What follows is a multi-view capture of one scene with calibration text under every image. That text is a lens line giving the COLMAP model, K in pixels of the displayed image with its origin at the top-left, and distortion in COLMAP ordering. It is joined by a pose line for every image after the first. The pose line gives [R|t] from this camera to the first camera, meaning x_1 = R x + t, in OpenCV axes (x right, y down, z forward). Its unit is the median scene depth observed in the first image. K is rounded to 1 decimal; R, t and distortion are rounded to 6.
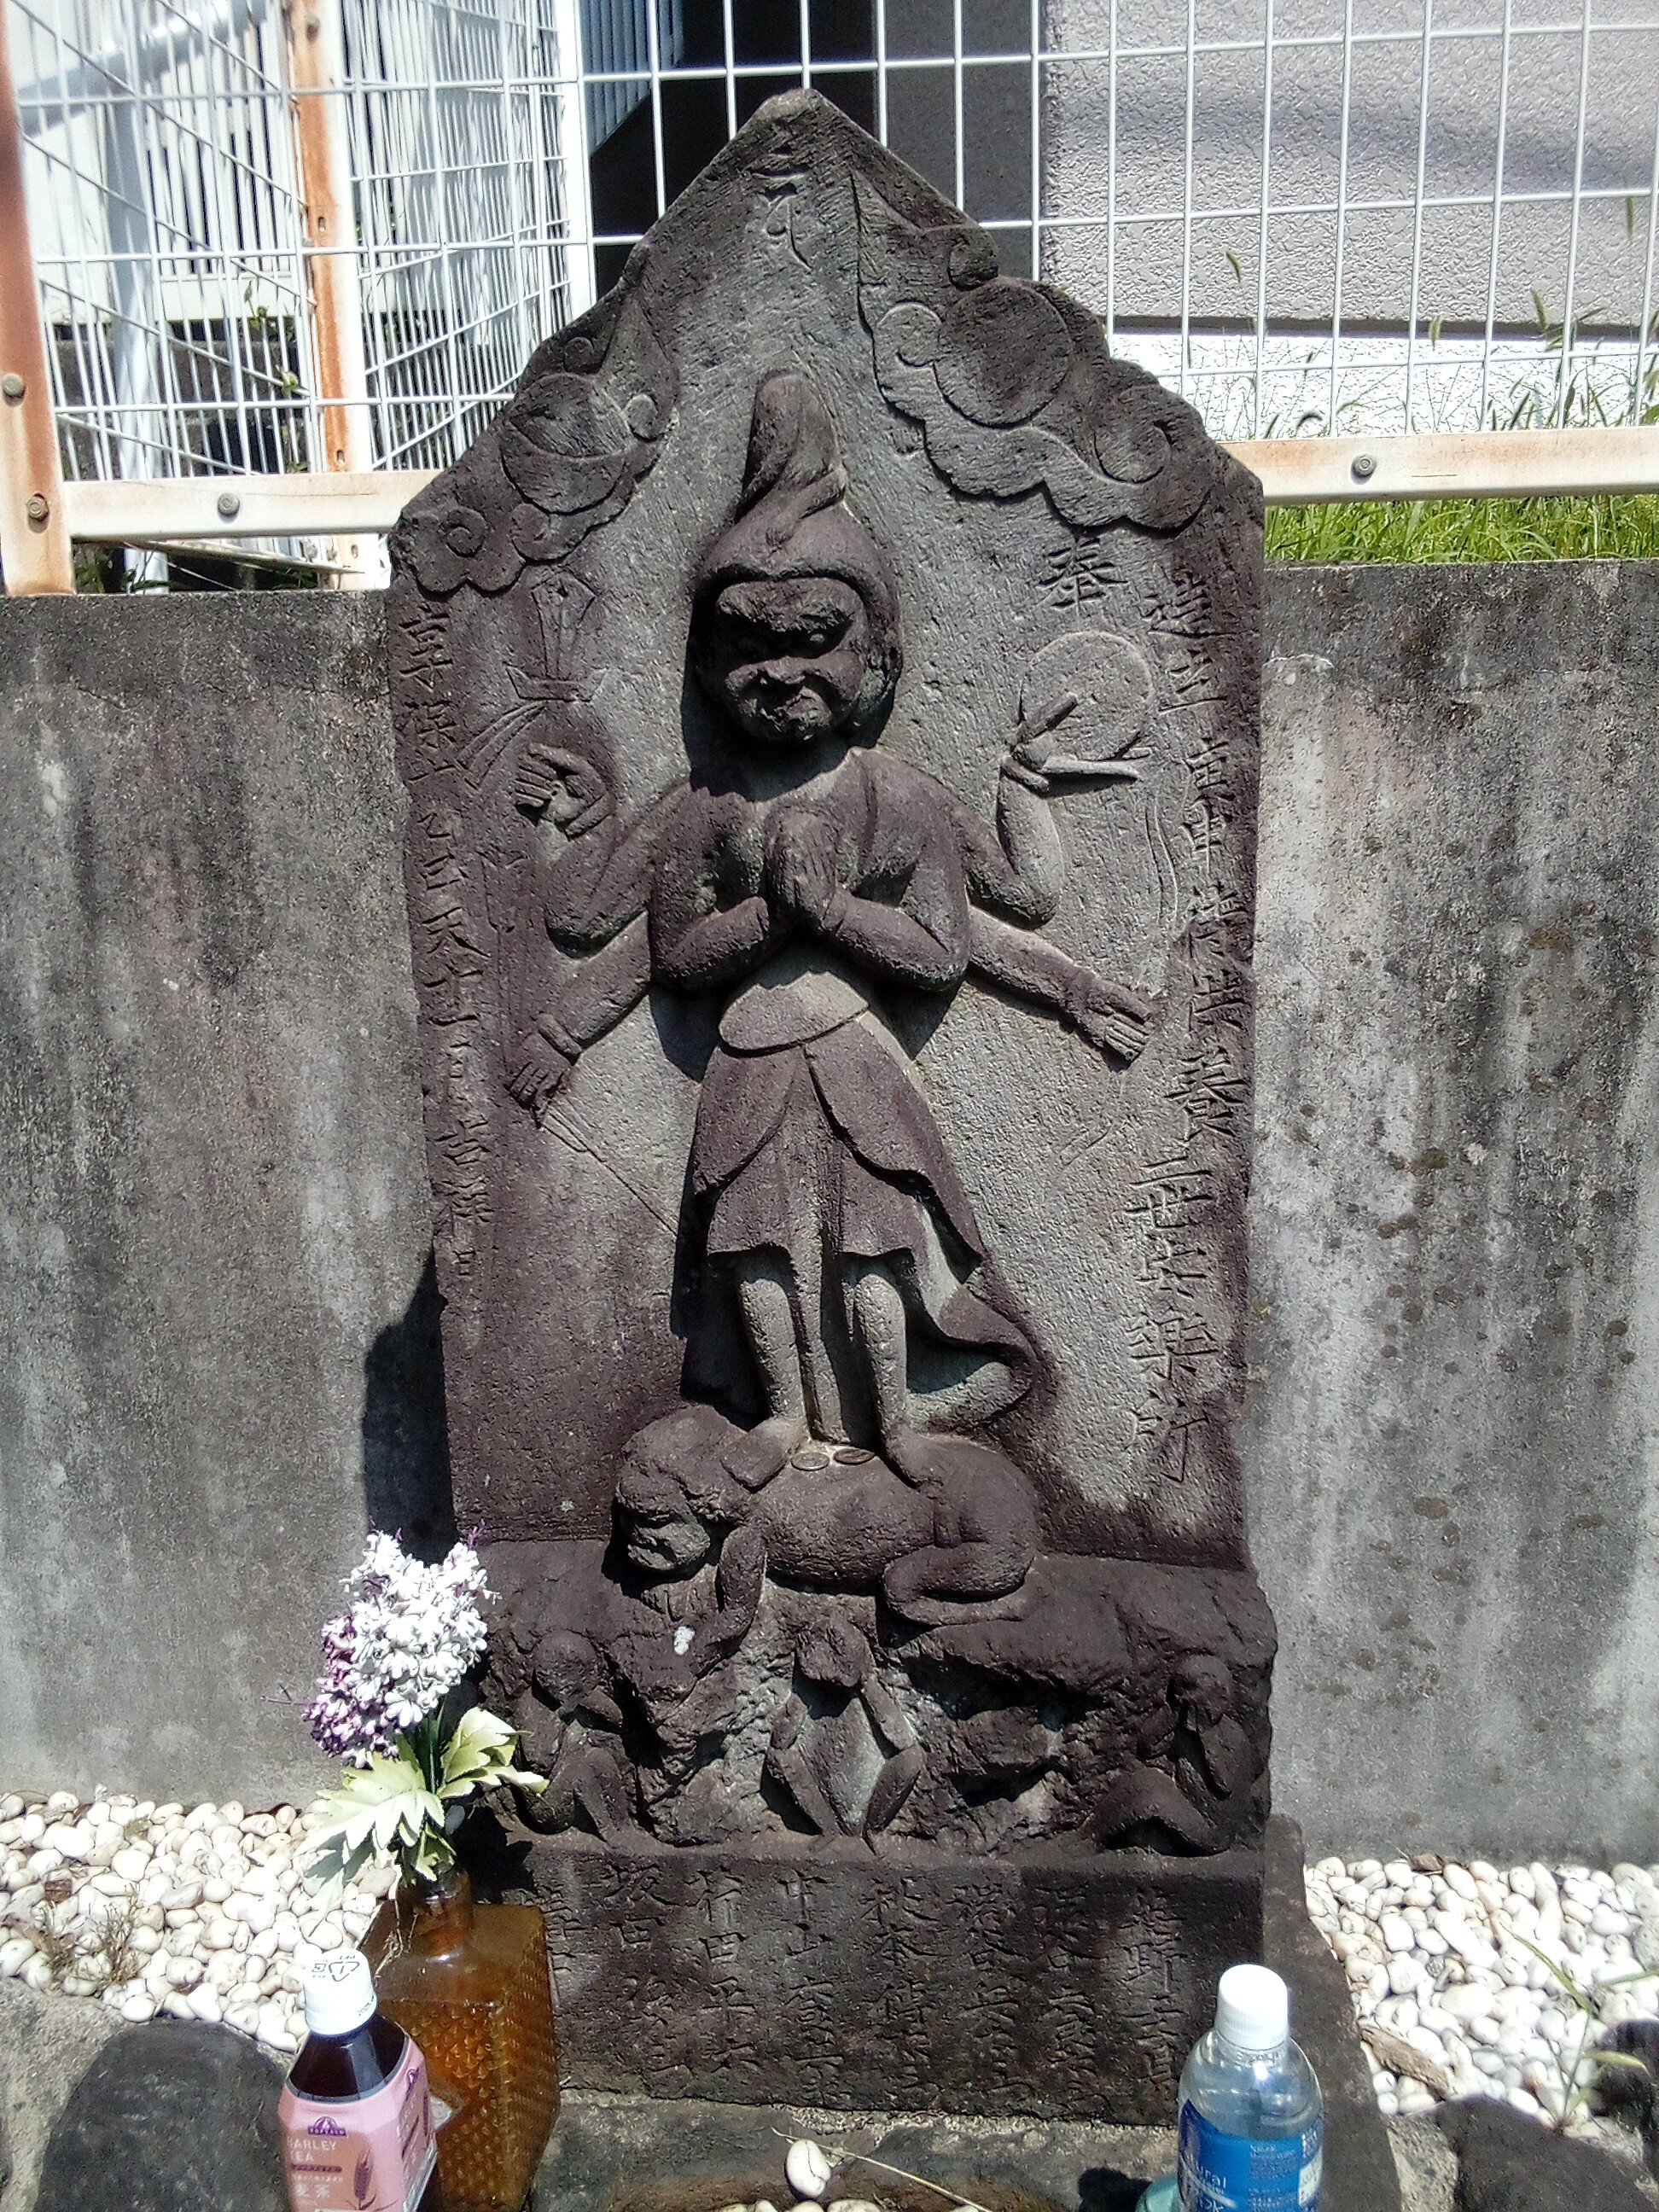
lens RADIAL K [[1963.3, 0, 829.5], [0, 1963.3, 1106.0], [0, 0, 1]] dist [0.064735, -0.137061]
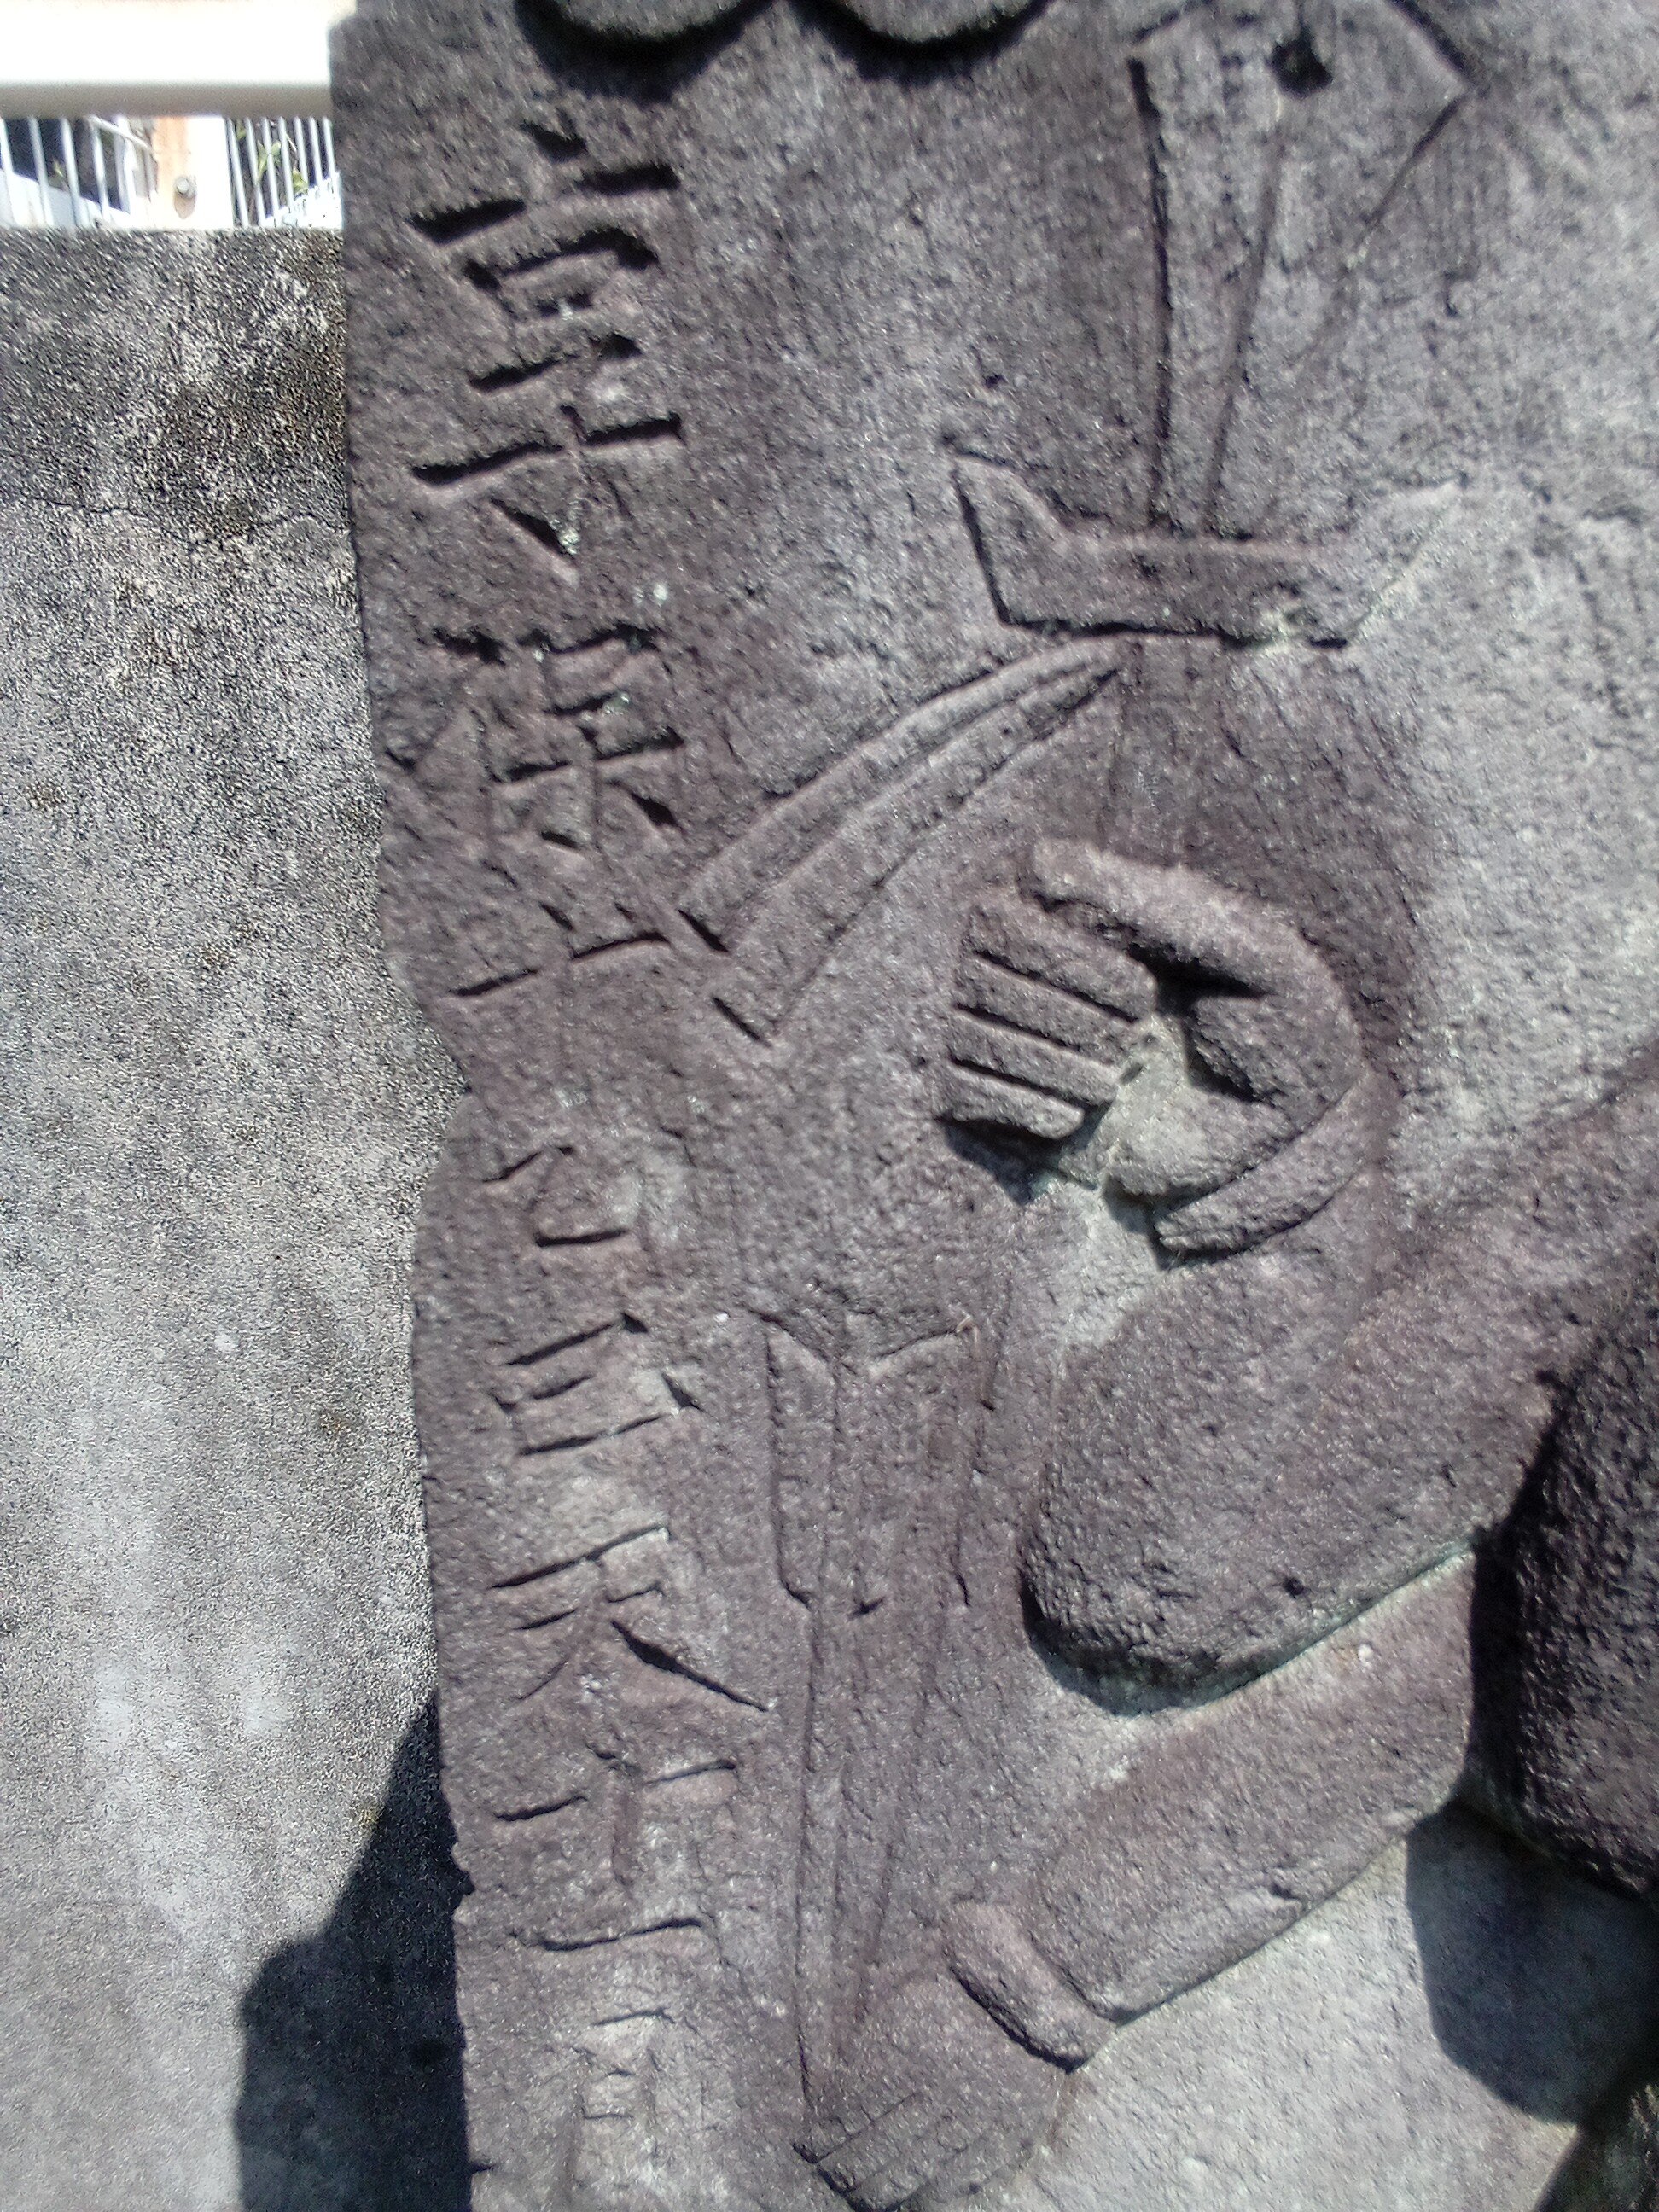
lens RADIAL K [[1963.3, 0, 829.5], [0, 1963.3, 1106.0], [0, 0, 1]] dist [0.064735, -0.137061]
pose [[0.997554, 0.009782, 0.069219, -0.183143], [-0.016209, 0.995543, 0.092900, -0.170650], [-0.068002, -0.093795, 0.993266, 0.770518]]
